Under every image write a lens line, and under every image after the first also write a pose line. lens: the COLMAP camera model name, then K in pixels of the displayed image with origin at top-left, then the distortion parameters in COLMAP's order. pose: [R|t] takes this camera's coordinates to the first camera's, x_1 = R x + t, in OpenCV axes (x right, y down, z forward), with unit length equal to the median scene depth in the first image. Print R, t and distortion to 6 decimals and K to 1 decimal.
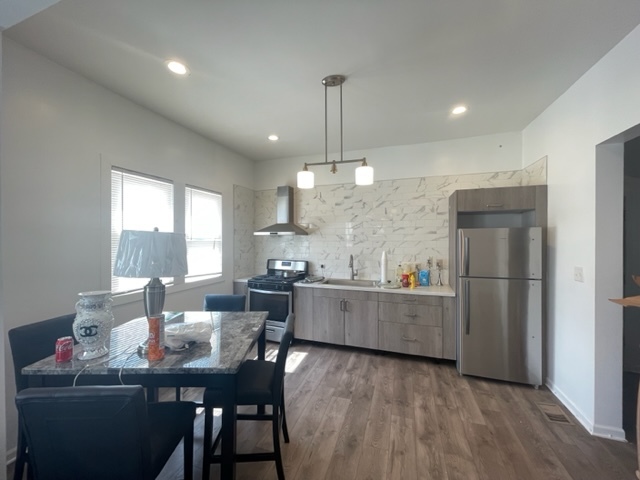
lens RADIAL K [[259.3, 0, 319.3], [0, 259.3, 240.0], [0, 0, 1]] dist [-0.013104, -0.000259]
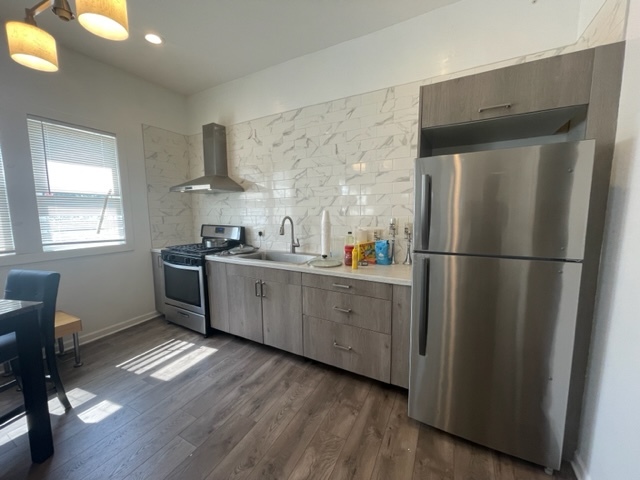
lens RADIAL K [[259.3, 0, 318.2], [0, 259.3, 242.0], [0, 0, 1]] dist [-0.013104, -0.000259]
pose [[0.987475, 0.015986, -0.156965, 0.348918], [0.001925, 0.993559, 0.113300, 0.050274], [0.157765, -0.112183, 0.981084, 0.360570]]
